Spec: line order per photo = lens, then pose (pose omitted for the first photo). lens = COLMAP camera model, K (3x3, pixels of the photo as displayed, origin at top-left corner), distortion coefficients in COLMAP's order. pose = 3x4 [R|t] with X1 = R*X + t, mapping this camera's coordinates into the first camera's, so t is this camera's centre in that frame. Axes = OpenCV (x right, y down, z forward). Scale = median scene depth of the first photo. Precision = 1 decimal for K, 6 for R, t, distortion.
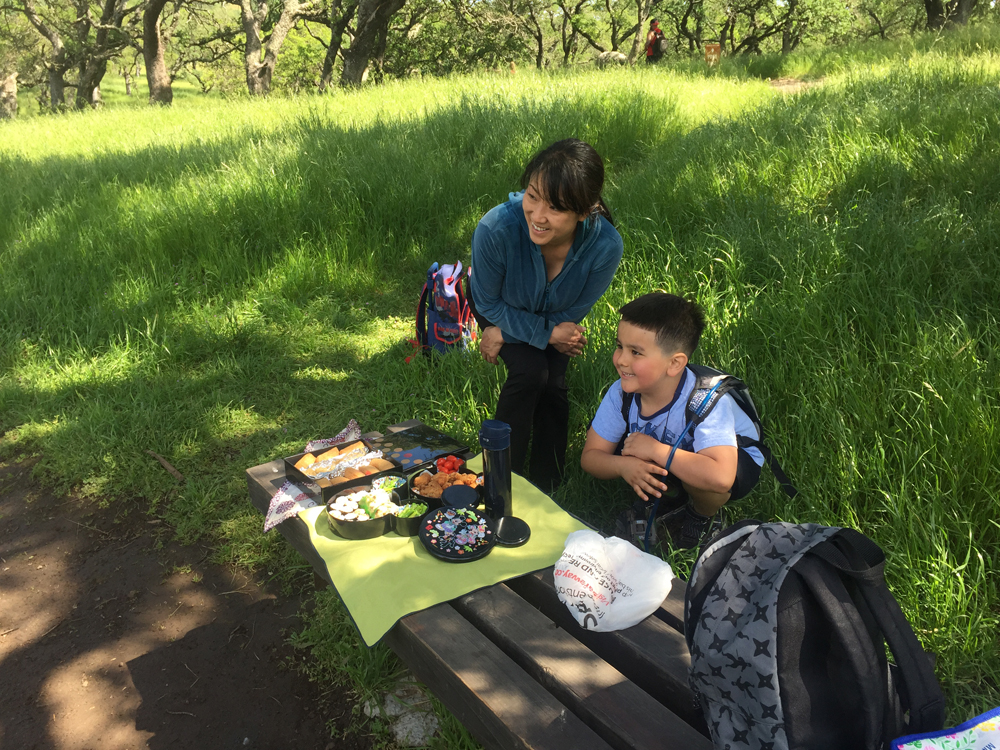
lens RADIAL K [[858.8, 0, 499.9], [0, 858.8, 367.4], [0, 0, 1]] dist [0.088367, -0.117566]
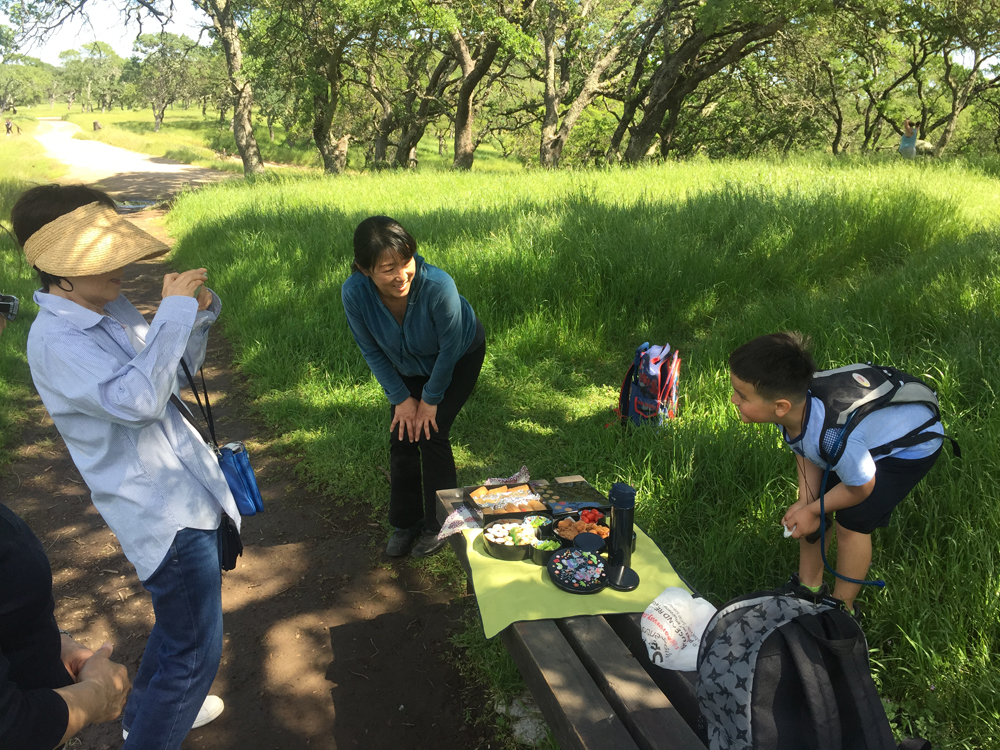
lens RADIAL K [[858.8, 0, 499.9], [0, 858.8, 367.4], [0, 0, 1]] dist [0.088367, -0.117566]
pose [[0.947345, 0.133354, -0.291126, 0.066949], [-0.154656, 0.986634, -0.051322, -0.004581], [0.280391, 0.093644, 0.955307, -0.092709]]
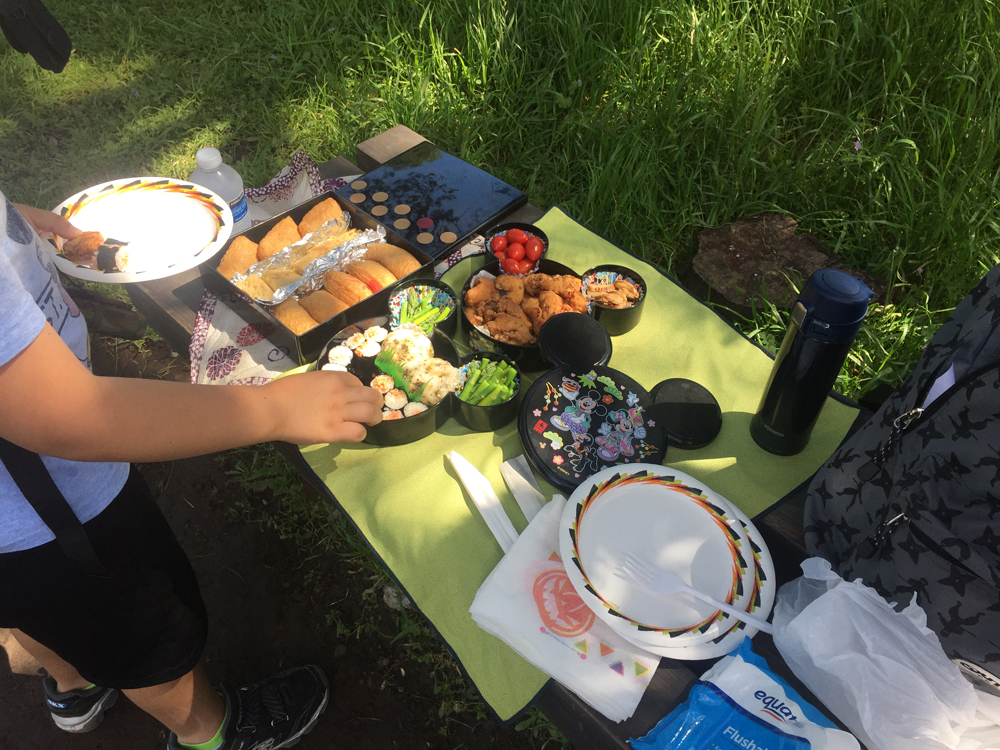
lens RADIAL K [[858.8, 0, 499.9], [0, 858.8, 367.4], [0, 0, 1]] dist [0.088367, -0.117566]
pose [[0.986411, -0.081587, 0.142611, -0.071978], [0.006981, 0.888024, 0.459744, -0.032888], [-0.164151, -0.452501, 0.876526, 0.234552]]
